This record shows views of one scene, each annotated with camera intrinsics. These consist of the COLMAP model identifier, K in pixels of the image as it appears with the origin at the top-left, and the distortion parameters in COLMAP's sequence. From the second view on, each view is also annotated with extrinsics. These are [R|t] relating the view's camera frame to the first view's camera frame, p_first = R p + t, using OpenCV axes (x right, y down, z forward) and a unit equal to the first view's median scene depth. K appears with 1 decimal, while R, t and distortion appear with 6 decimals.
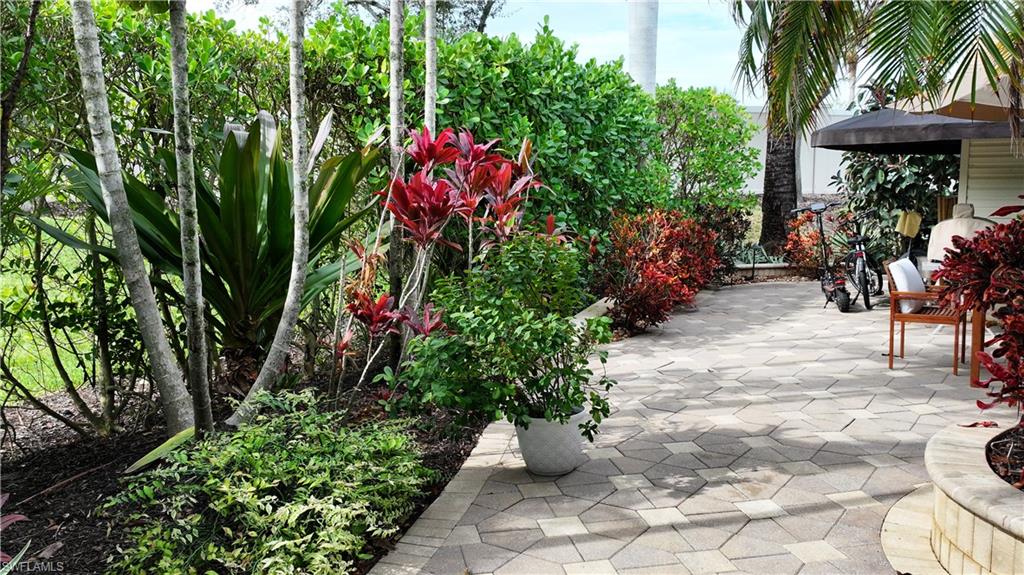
lens RADIAL K [[850.2, 0, 510.7], [0, 850.2, 293.1], [0, 0, 1]] dist [0.015428, -0.018646]
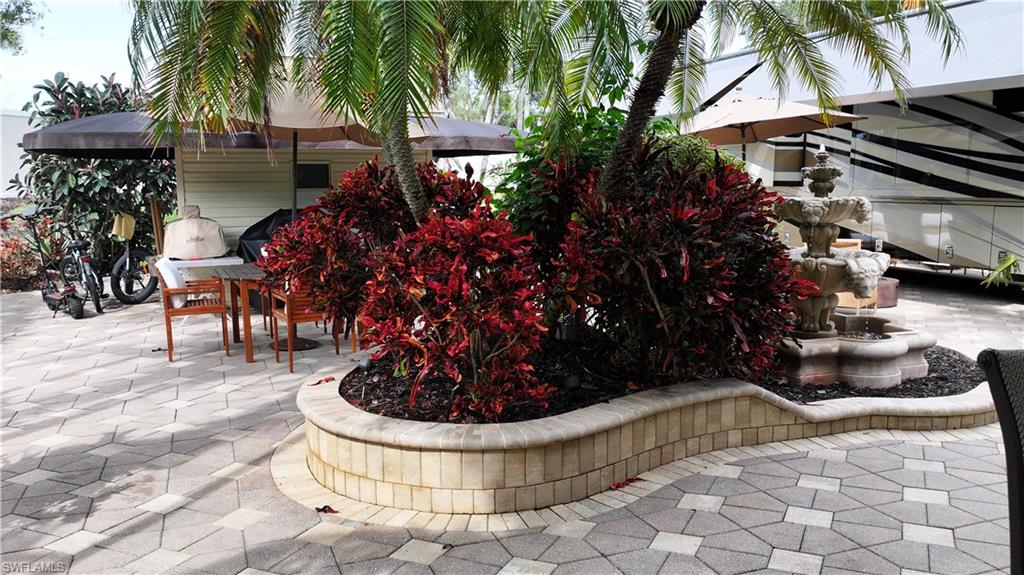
lens RADIAL K [[850.2, 0, 515.5], [0, 850.2, 294.0], [0, 0, 1]] dist [0.015428, -0.018646]
pose [[0.580819, -0.108798, 0.806729, -0.100730], [0.110944, 0.992361, 0.053957, -0.002823], [-0.806437, 0.058163, 0.588453, 0.013173]]
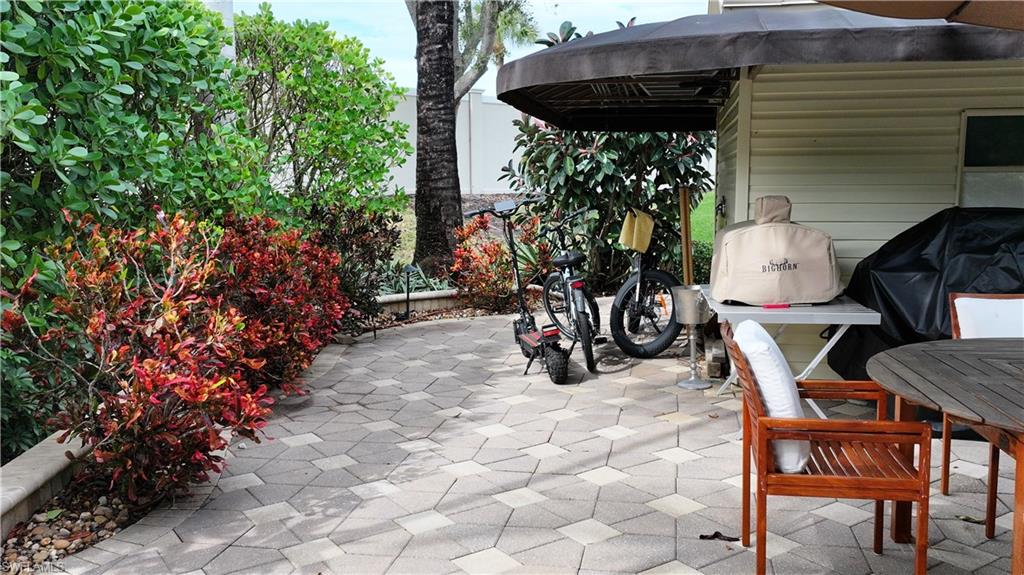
lens RADIAL K [[850.2, 0, 513.3], [0, 850.2, 287.2], [0, 0, 1]] dist [0.015428, -0.018646]
pose [[0.919945, -0.045595, 0.389388, 0.128557], [0.050492, 0.998722, -0.002344, -0.042487], [-0.388783, 0.021818, 0.921071, 0.445007]]
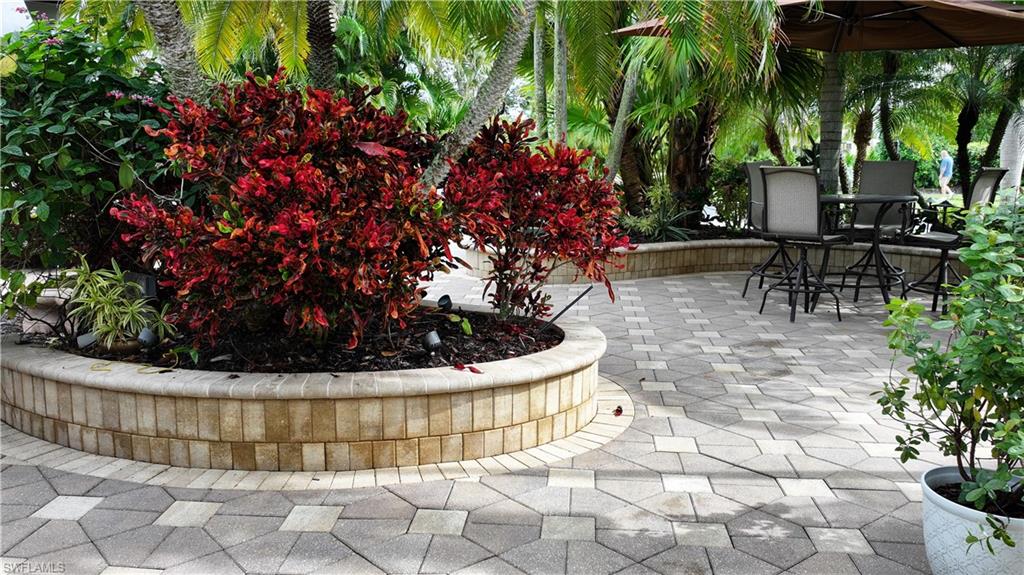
lens RADIAL K [[850.2, 0, 502.6], [0, 850.2, 290.0], [0, 0, 1]] dist [0.015428, -0.018646]
pose [[-0.962631, -0.039426, 0.267933, 0.093620], [0.038744, 0.959121, 0.280333, -0.074424], [-0.268032, 0.280238, -0.921751, 0.685882]]
